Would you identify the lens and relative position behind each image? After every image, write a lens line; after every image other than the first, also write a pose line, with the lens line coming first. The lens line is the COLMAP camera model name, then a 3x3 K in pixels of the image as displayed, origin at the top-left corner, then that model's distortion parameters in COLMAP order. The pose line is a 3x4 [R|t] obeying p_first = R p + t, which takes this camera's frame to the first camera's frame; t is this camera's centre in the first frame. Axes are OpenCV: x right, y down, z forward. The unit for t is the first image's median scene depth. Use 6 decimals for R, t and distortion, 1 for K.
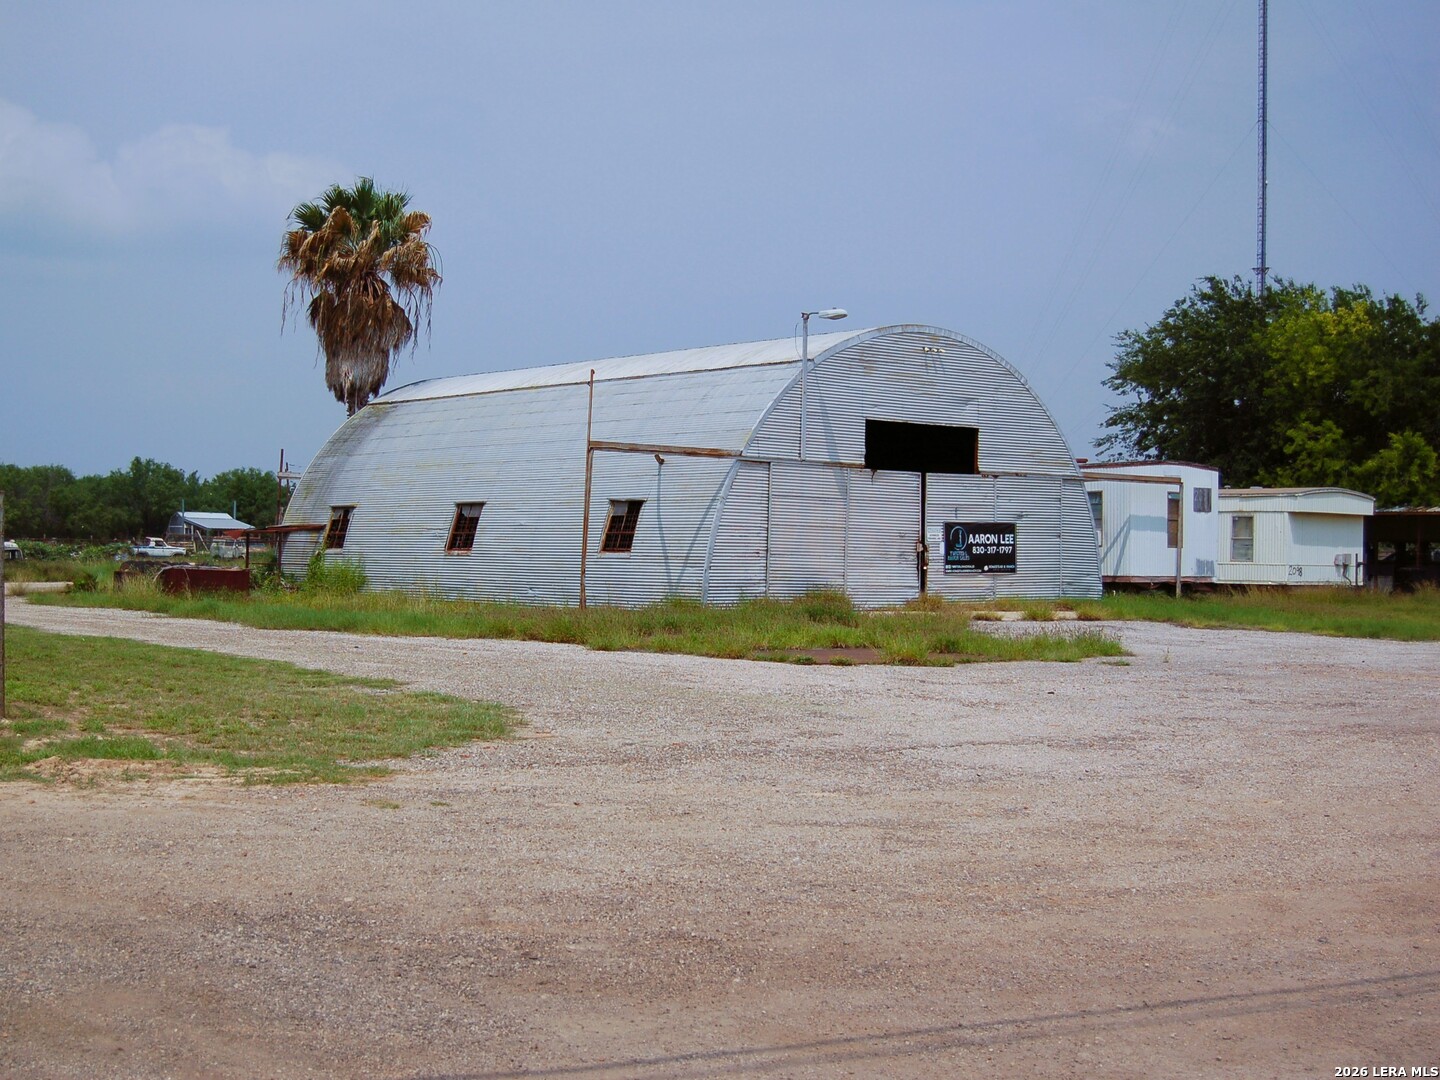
lens RADIAL K [[1932.3, 0, 648.6], [0, 1932.3, 523.9], [0, 0, 1]] dist [-0.067110, 0.000000]
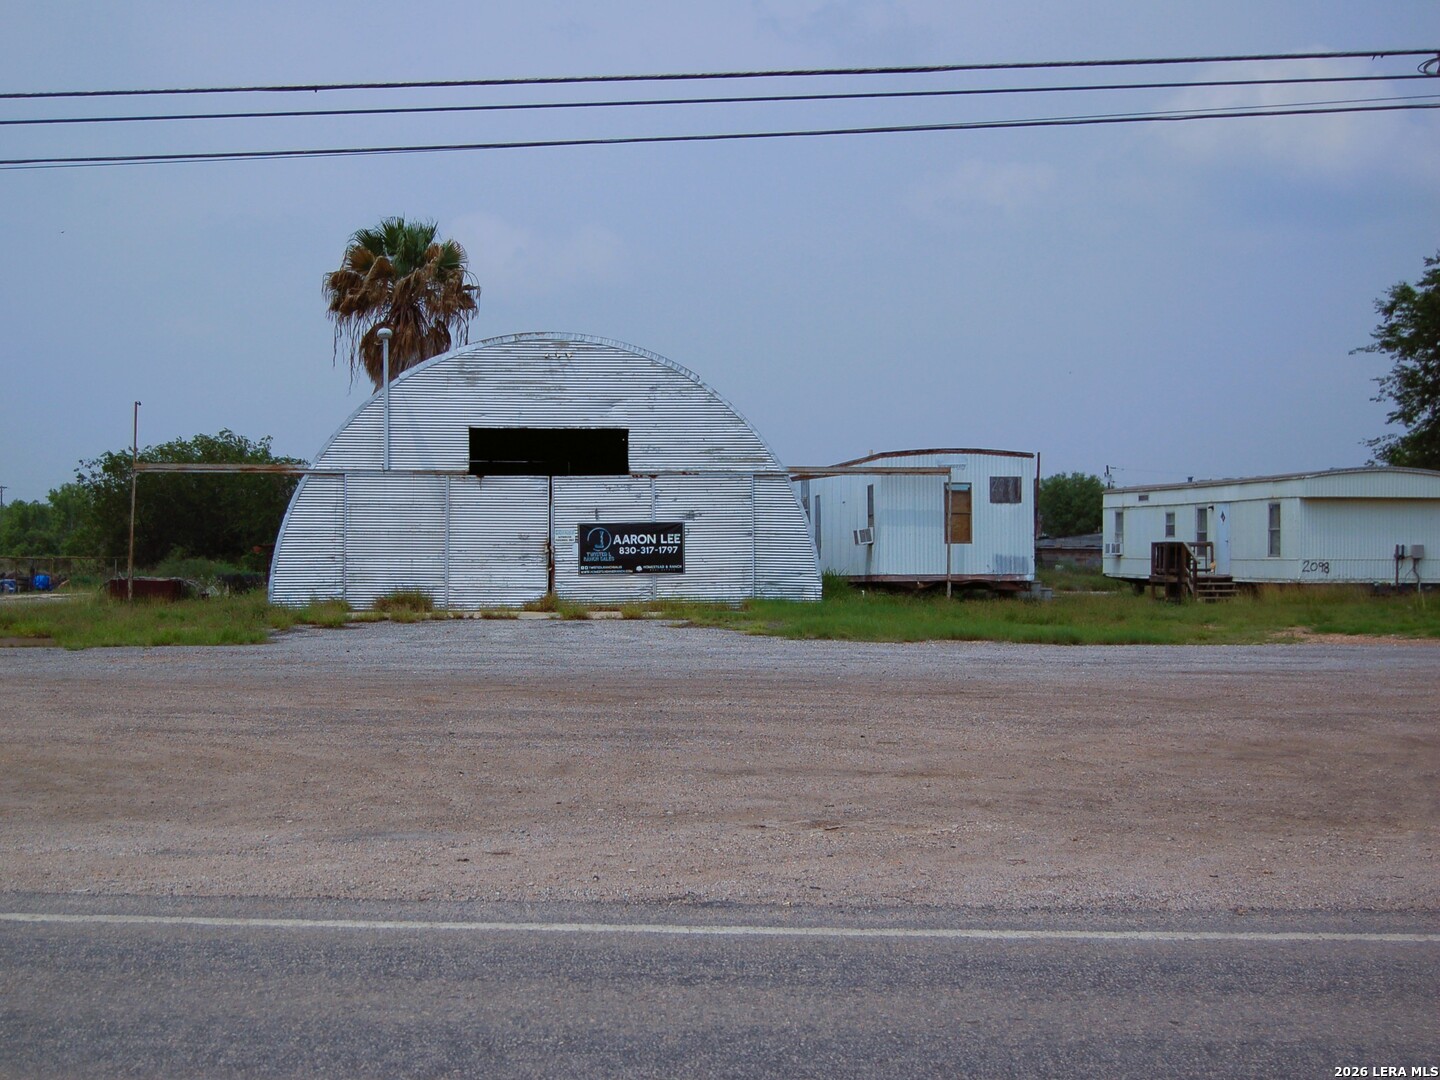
lens RADIAL K [[2197.4, 0, 722.9], [0, 2197.4, 538.5], [0, 0, 1]] dist [-0.053837, 0.000000]
pose [[0.859147, -0.021973, -0.511256, 0.810894], [0.023252, 0.999722, -0.003894, 0.013080], [0.511200, -0.008542, 0.859420, 0.046690]]
